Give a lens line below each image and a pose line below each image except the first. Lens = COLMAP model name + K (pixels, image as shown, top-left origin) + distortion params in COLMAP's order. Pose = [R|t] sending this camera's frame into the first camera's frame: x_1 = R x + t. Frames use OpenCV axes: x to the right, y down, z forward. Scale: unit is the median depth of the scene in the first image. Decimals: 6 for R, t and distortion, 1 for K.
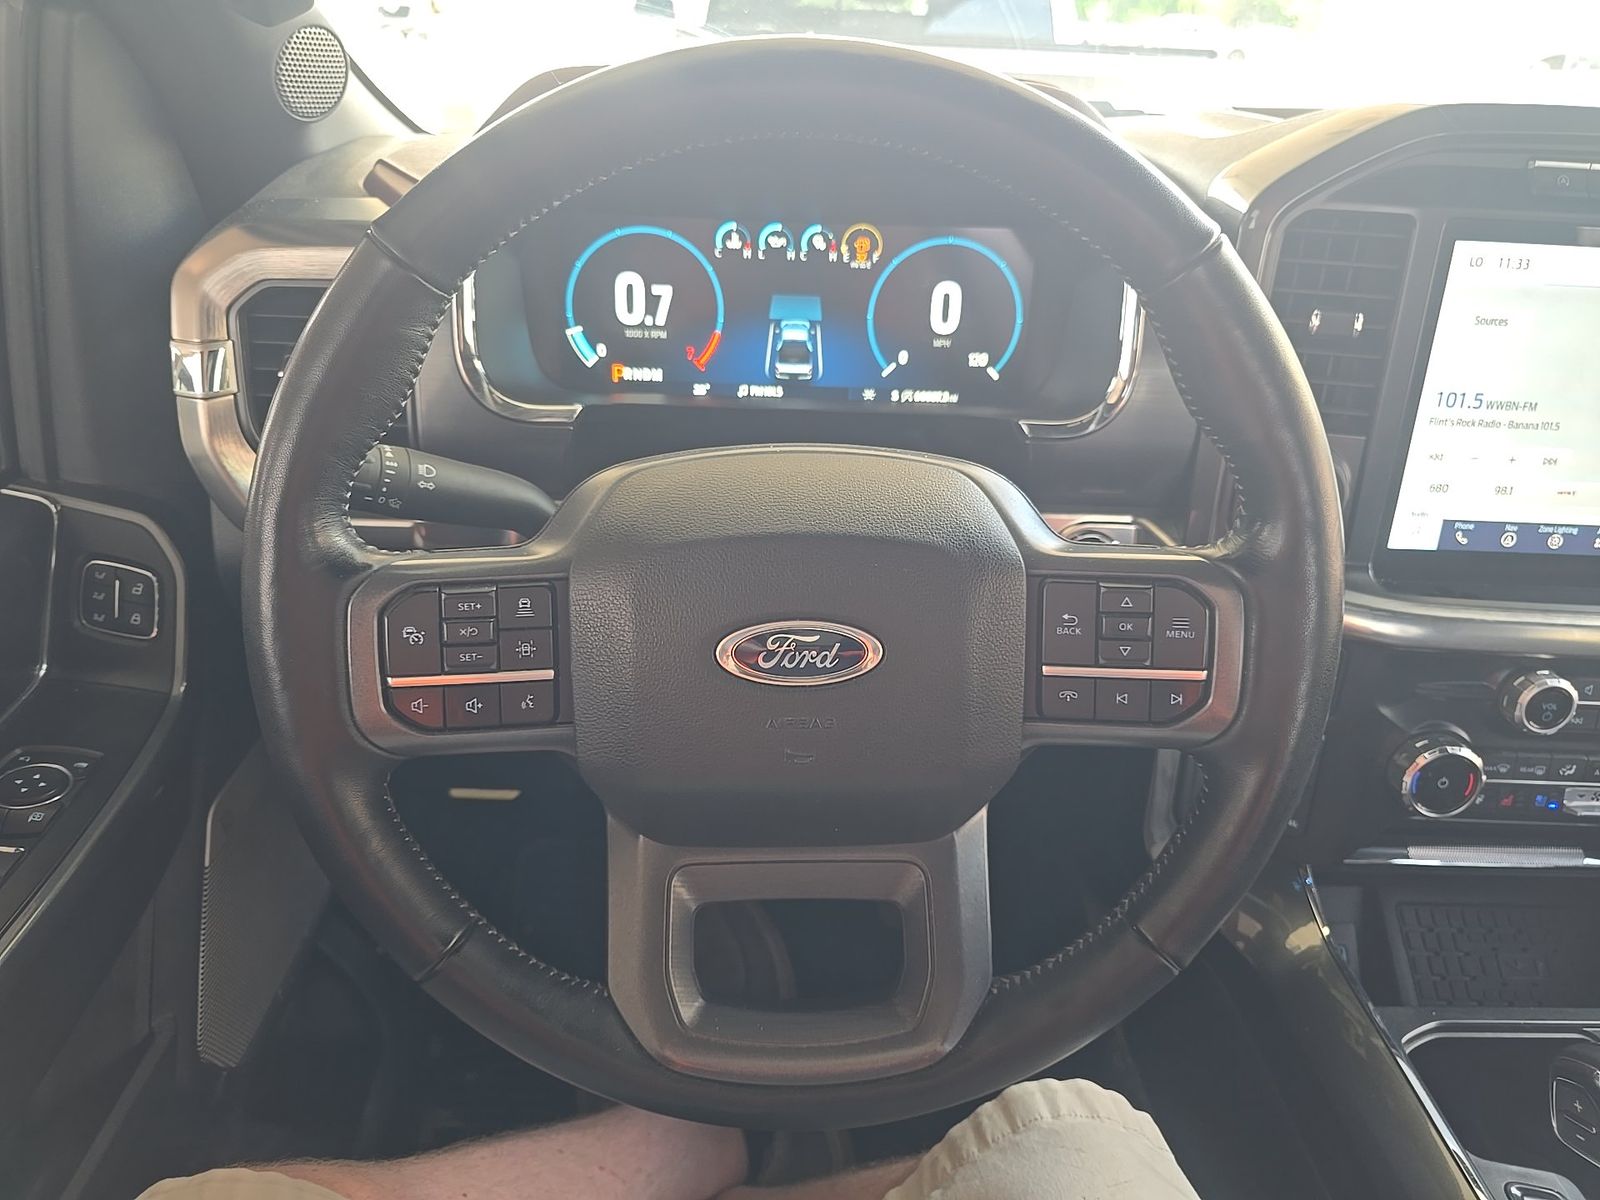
lens RADIAL K [[1111.8, 0, 795.6], [0, 1111.8, 595.0], [0, 0, 1]] dist [0.058598, -0.040883]
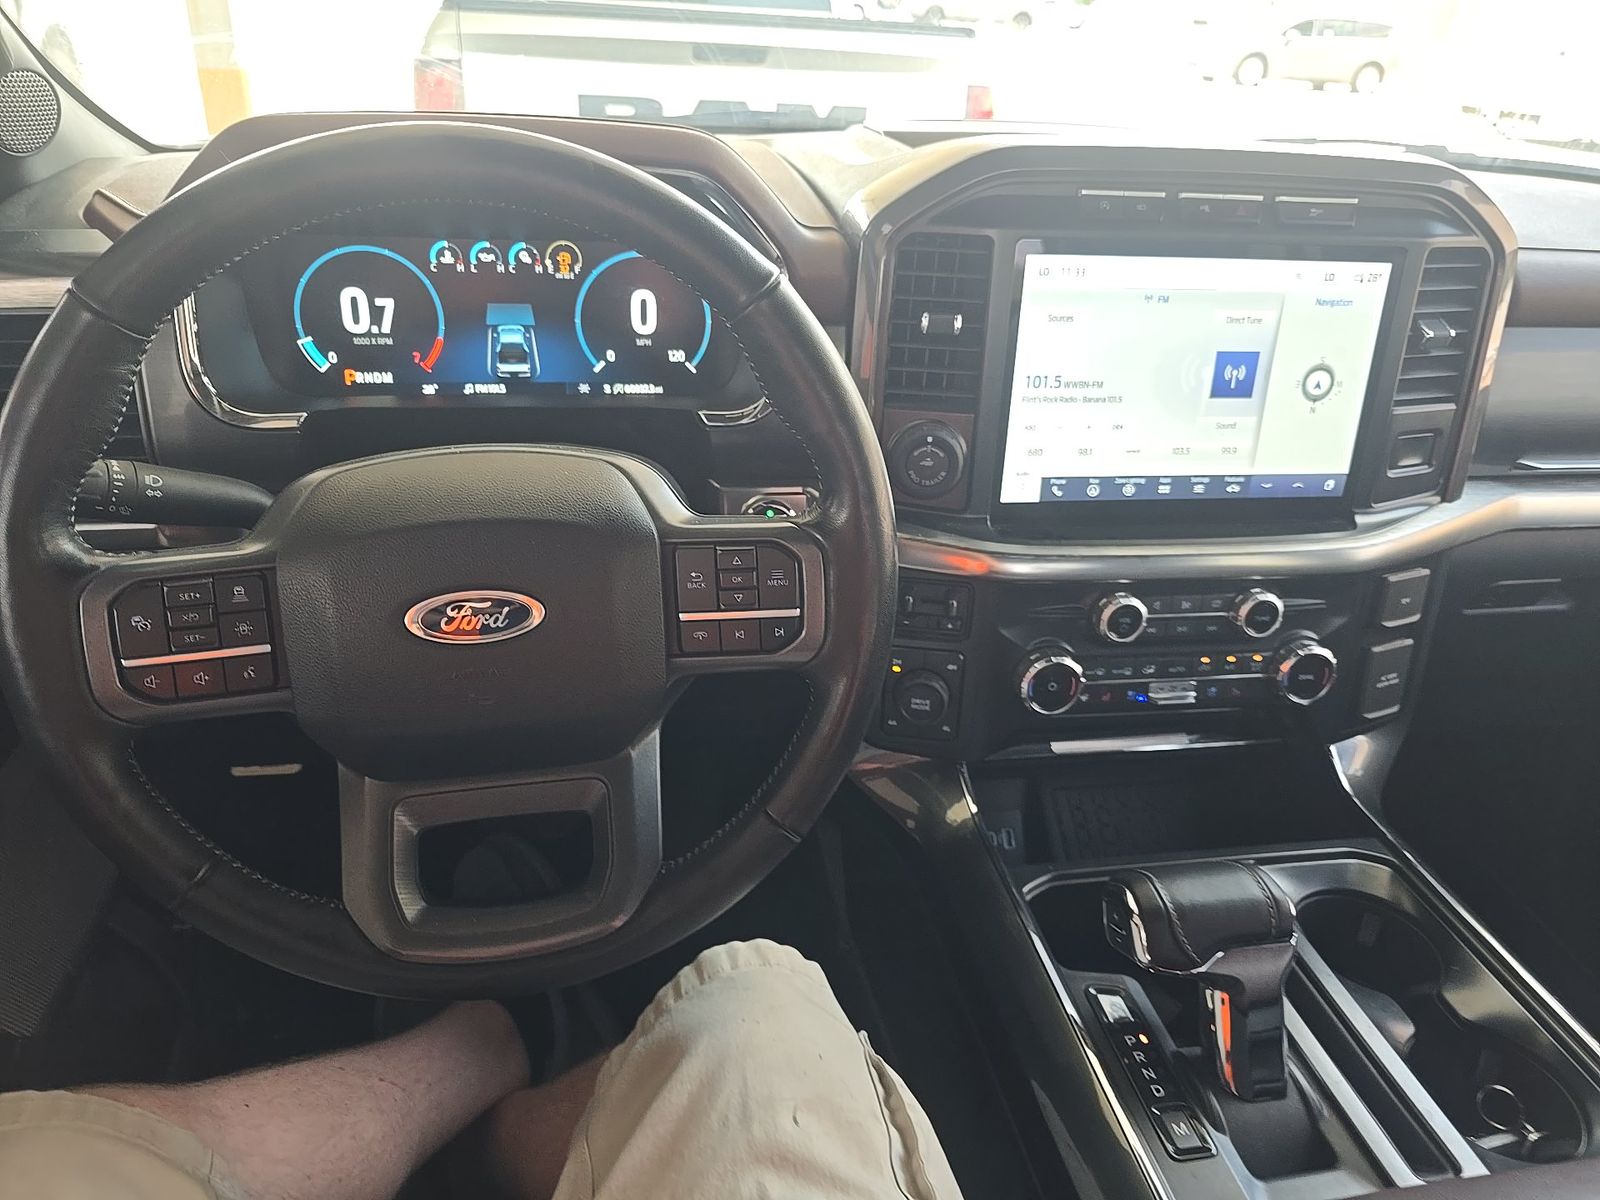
lens RADIAL K [[1111.8, 0, 785.3], [0, 1111.8, 595.7], [0, 0, 1]] dist [0.058598, -0.040883]
pose [[0.988438, -0.064274, 0.137326, 0.111175], [0.059981, 0.997579, 0.035180, 0.003573], [-0.139255, -0.026536, 0.989901, -0.183148]]
